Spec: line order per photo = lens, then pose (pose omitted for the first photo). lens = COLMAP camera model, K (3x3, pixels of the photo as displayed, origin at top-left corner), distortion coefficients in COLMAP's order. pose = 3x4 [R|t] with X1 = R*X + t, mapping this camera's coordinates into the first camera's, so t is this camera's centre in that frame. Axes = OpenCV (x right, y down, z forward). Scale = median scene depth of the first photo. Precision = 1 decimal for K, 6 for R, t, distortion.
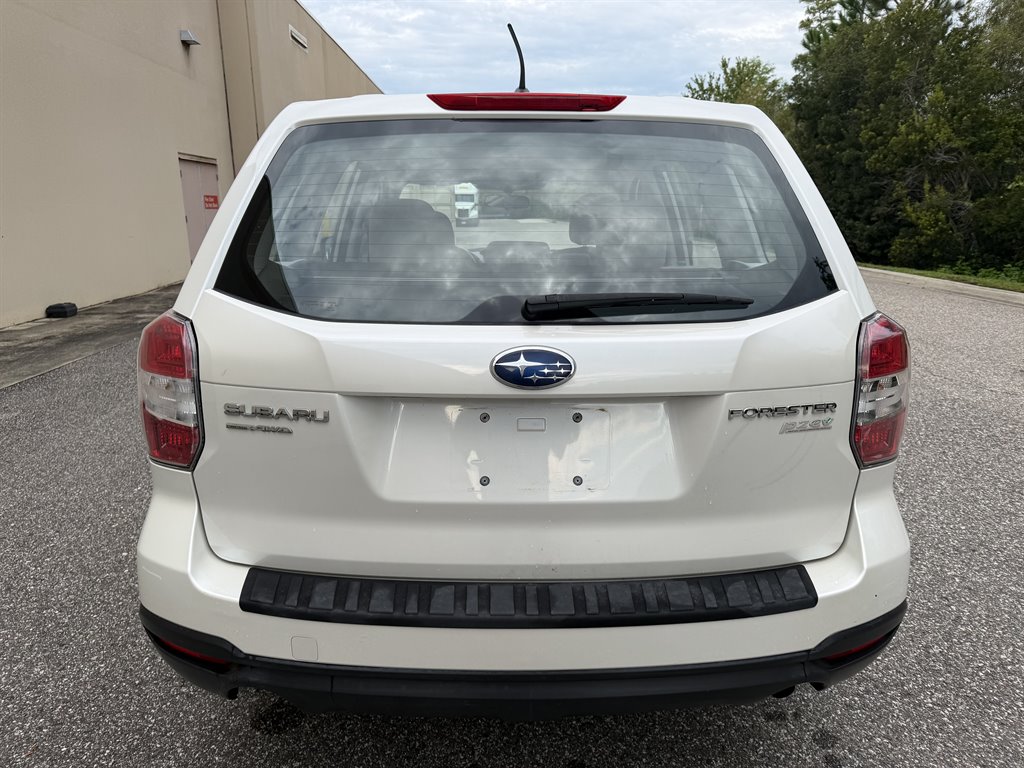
lens RADIAL K [[732.5, 0, 512.2], [0, 732.5, 378.4], [0, 0, 1]] dist [0.007842, -0.013261]
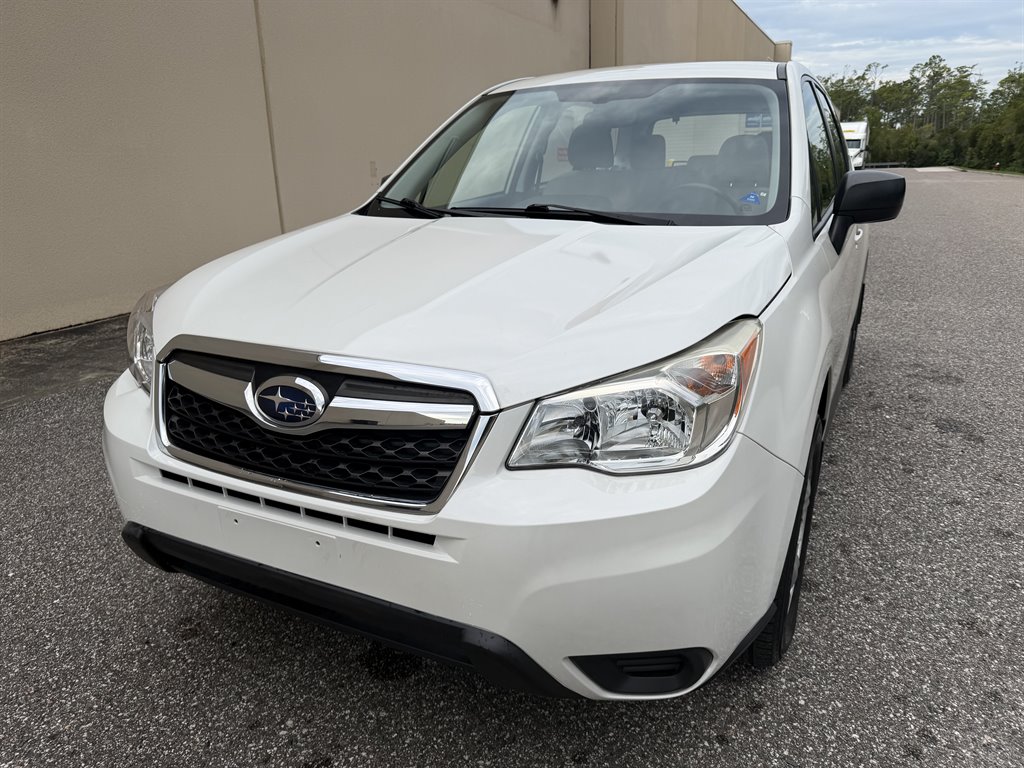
lens RADIAL K [[732.5, 0, 513.8], [0, 732.5, 381.5], [0, 0, 1]] dist [0.007842, -0.013261]
pose [[0.886112, 0.118831, -0.447978, 0.047643], [-0.090924, 0.992361, 0.083384, 0.001386], [0.454464, -0.033155, 0.890148, 0.052243]]
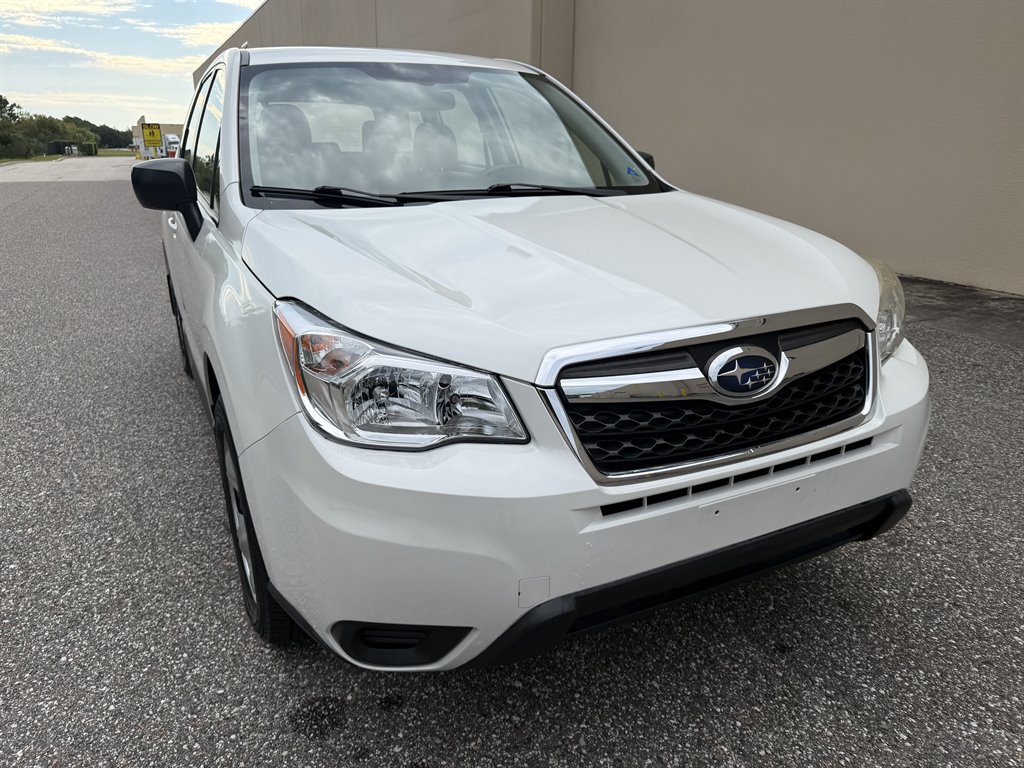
lens RADIAL K [[732.5, 0, 509.9], [0, 732.5, 392.4], [0, 0, 1]] dist [0.007842, -0.013261]
pose [[0.898135, -0.153984, 0.411877, -0.177816], [0.115564, 0.986411, 0.116781, 0.003062], [-0.424263, -0.057287, 0.903725, 0.047835]]
